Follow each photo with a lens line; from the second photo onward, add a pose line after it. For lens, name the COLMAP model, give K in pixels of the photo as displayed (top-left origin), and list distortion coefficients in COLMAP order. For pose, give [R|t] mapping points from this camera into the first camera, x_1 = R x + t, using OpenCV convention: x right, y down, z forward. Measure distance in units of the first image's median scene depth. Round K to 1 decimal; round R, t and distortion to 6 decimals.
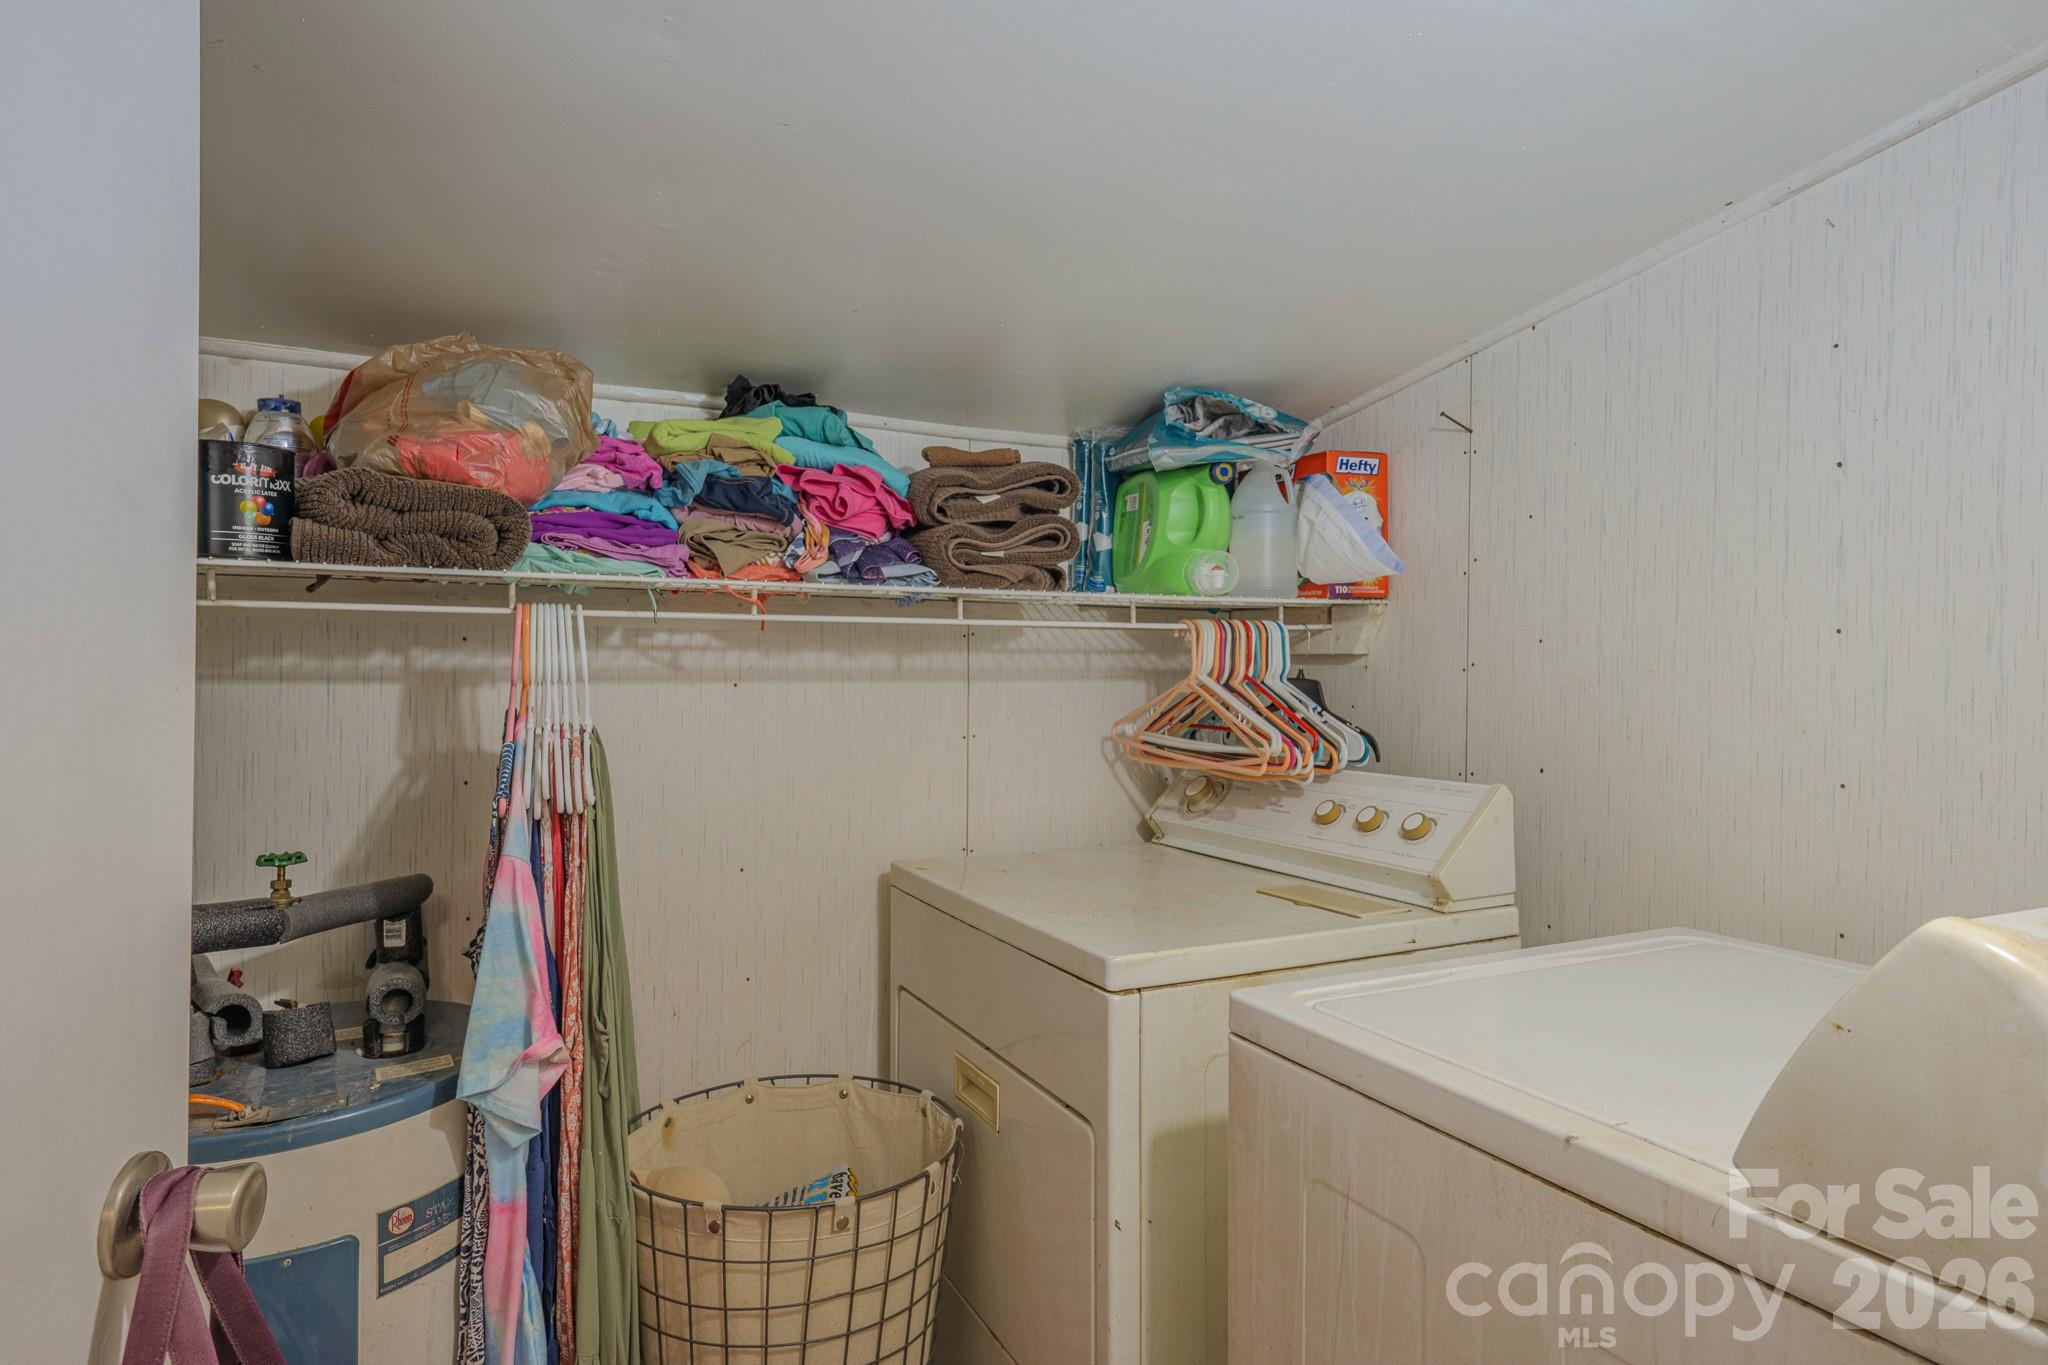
lens RADIAL K [[1151.9, 0, 1024.0], [0, 1151.9, 682.5], [0, 0, 1]] dist [0.000097, 0.000004]
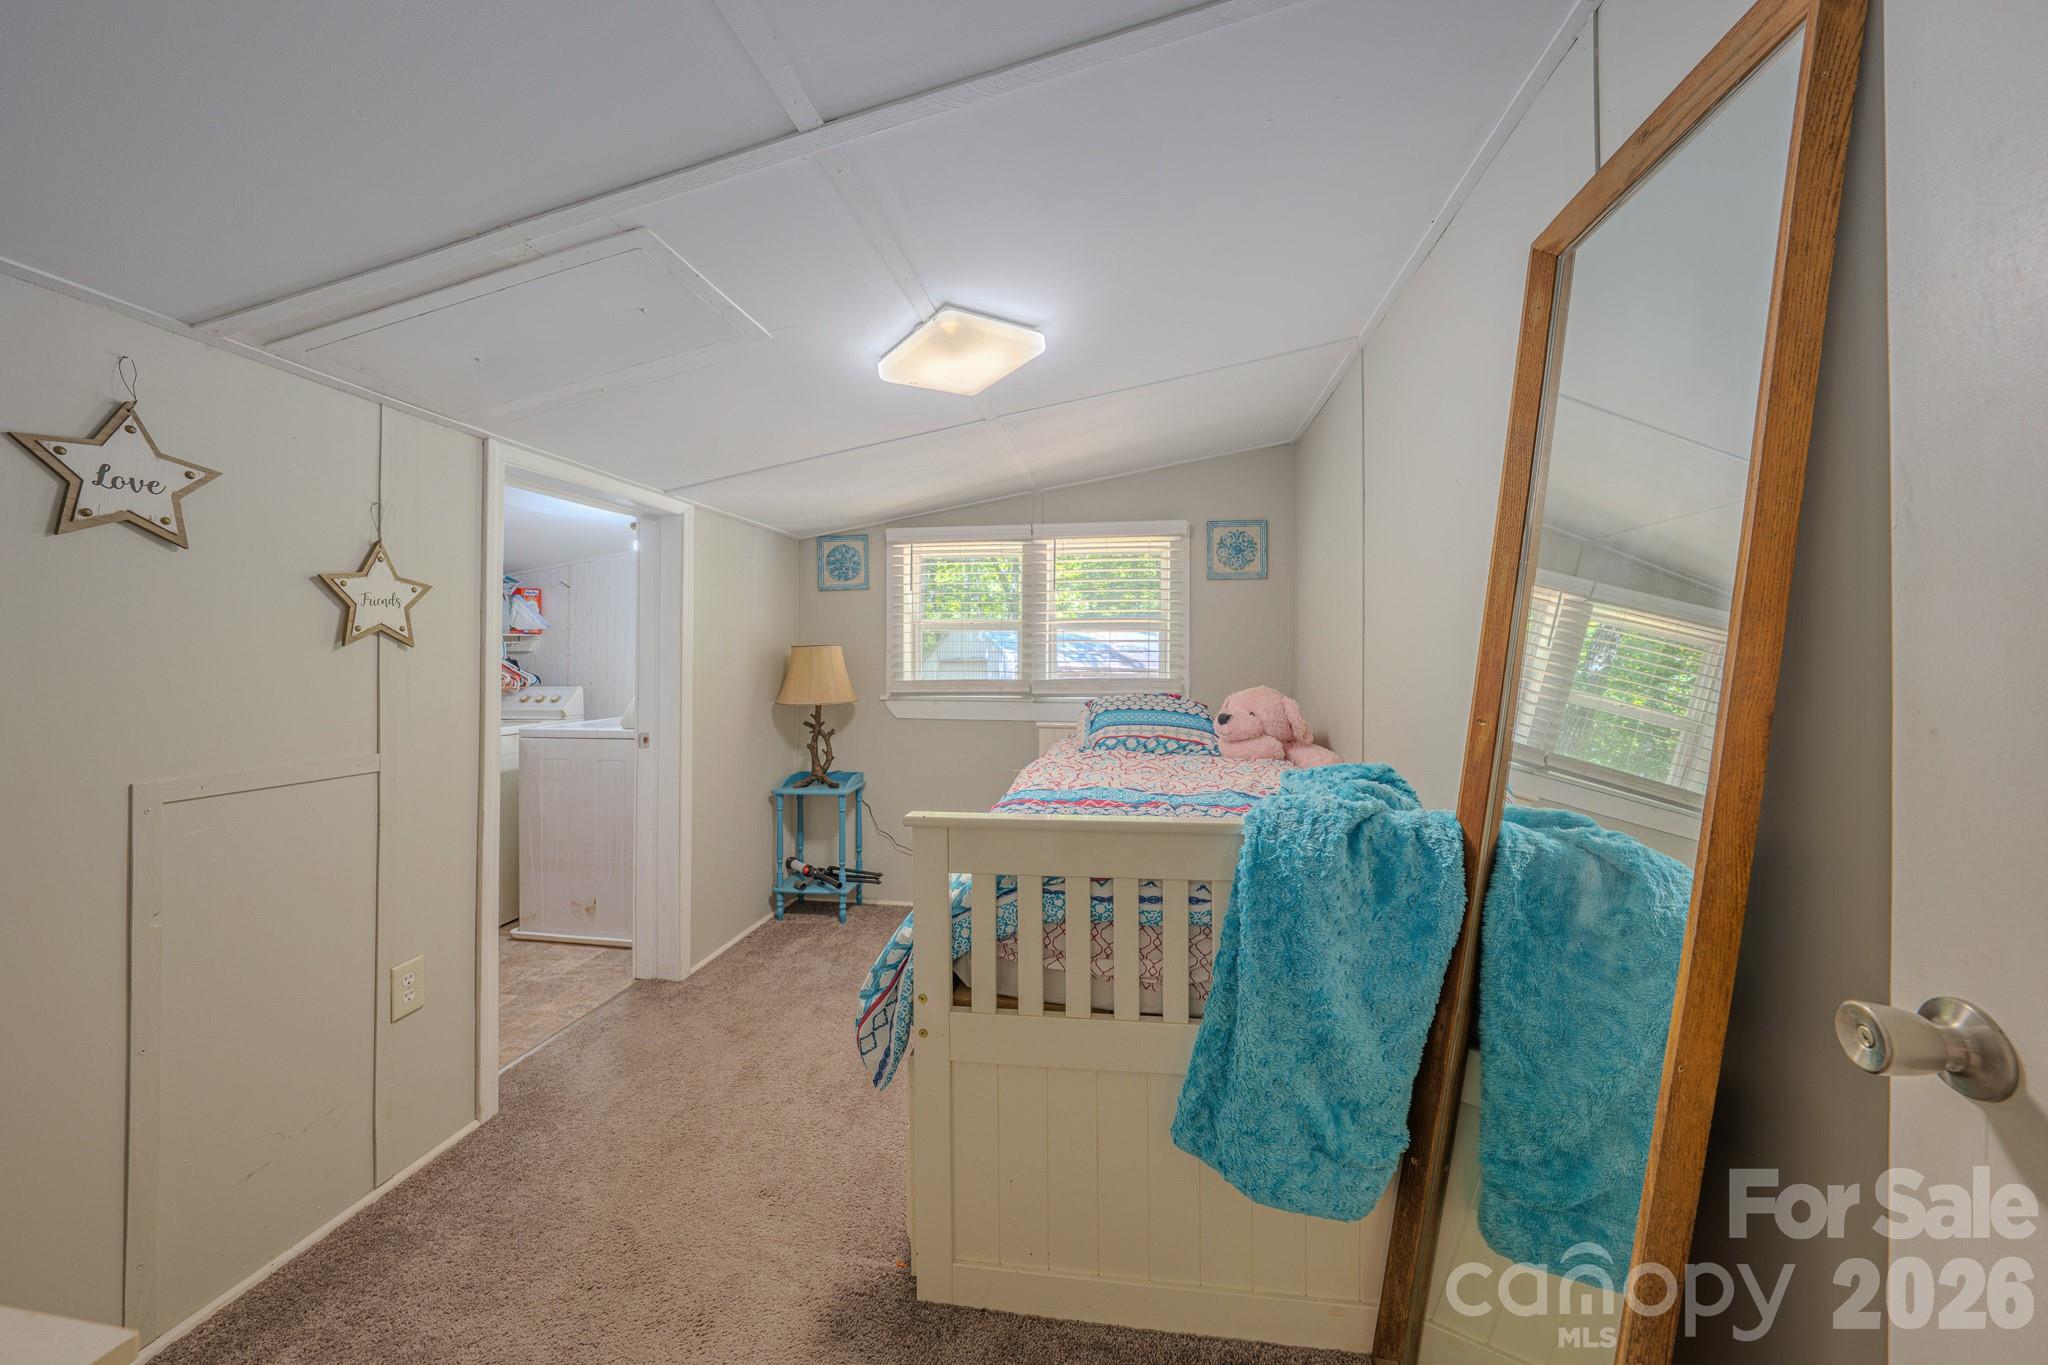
lens RADIAL K [[738.8, 0, 1020.9], [0, 738.8, 655.3], [0, 0, 1]] dist [-0.019678, 0.000072]
pose [[0.578586, 0.006118, 0.815598, -0.631867], [-0.003790, 0.999981, -0.004812, -0.010066], [-0.815612, -0.000307, 0.578599, -1.399567]]
